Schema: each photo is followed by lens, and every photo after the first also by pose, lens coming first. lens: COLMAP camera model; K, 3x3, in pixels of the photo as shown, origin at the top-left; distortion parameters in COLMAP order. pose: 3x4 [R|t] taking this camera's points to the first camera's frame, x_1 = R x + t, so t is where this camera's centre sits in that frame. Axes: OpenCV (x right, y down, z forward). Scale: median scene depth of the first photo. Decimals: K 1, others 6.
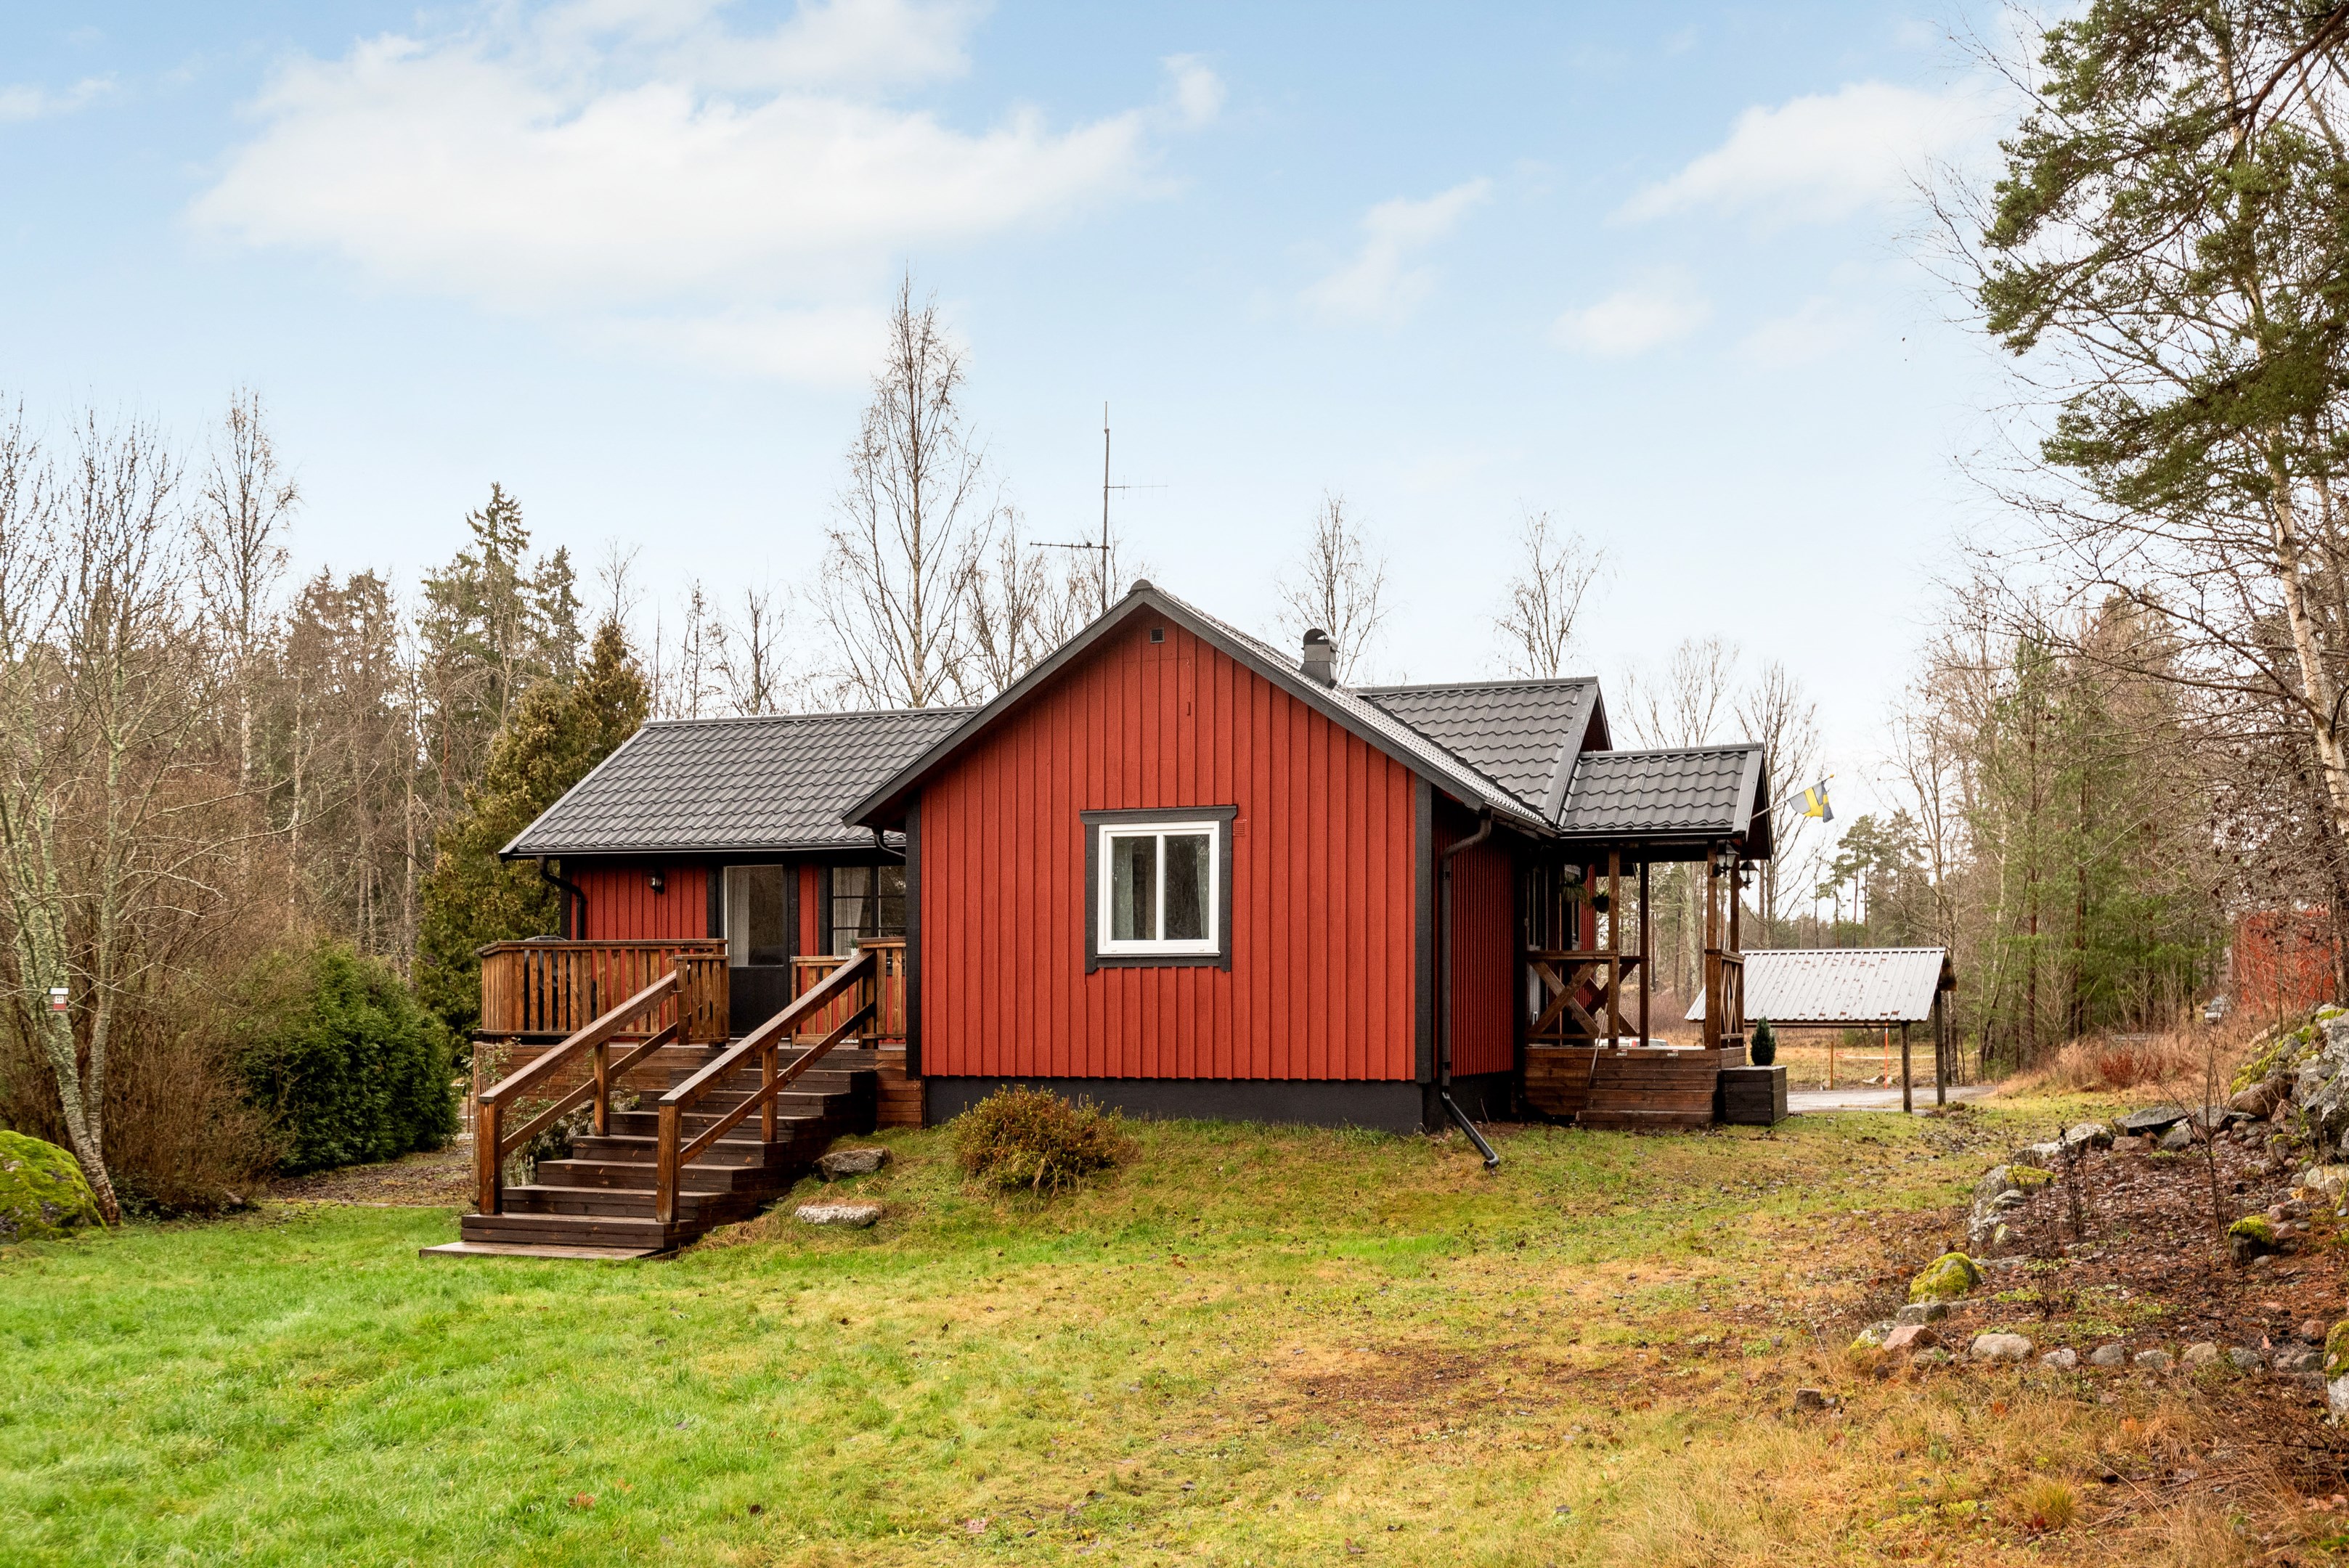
lens RADIAL K [[2269.0, 0, 1173.8], [0, 2269.0, 1007.2], [0, 0, 1]] dist [0.033168, -0.006519]
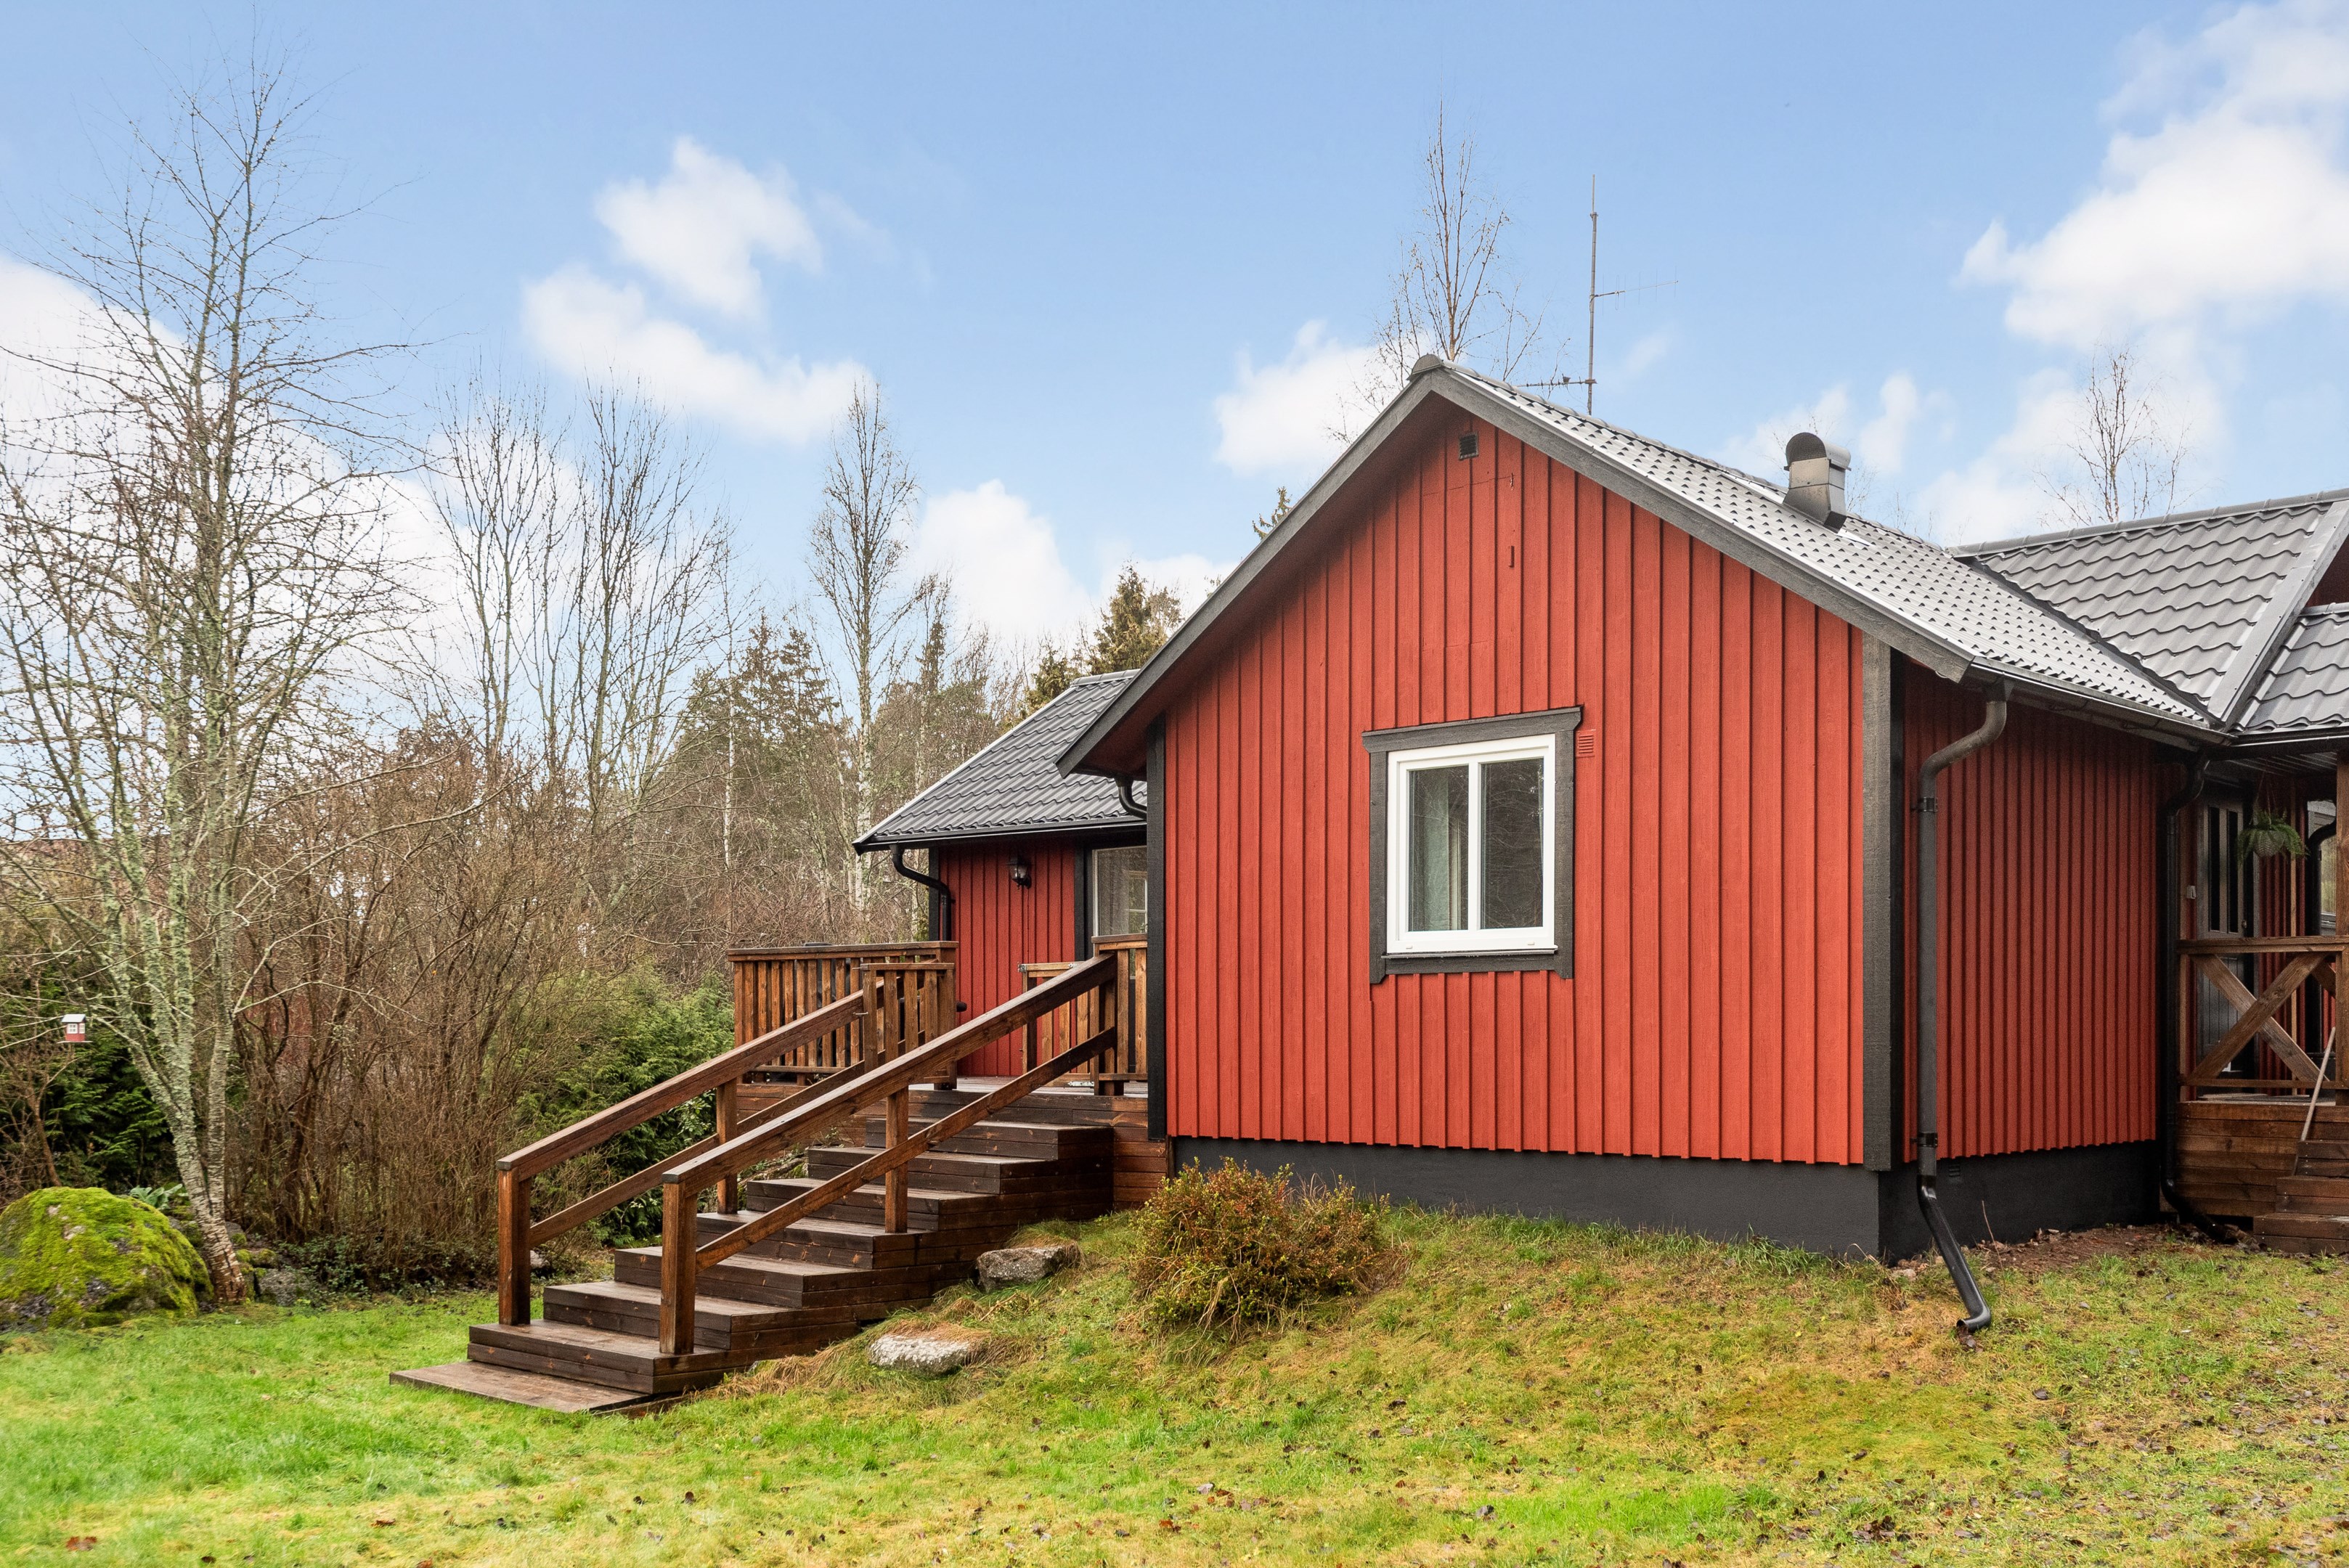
lens RADIAL K [[2269.0, 0, 1173.8], [0, 2269.0, 1007.2], [0, 0, 1]] dist [0.033168, -0.006519]
pose [[0.921011, -0.005107, -0.389504, 0.164216], [0.002127, 0.999965, -0.008083, -0.003073], [0.389532, 0.006616, 0.920989, 0.391135]]
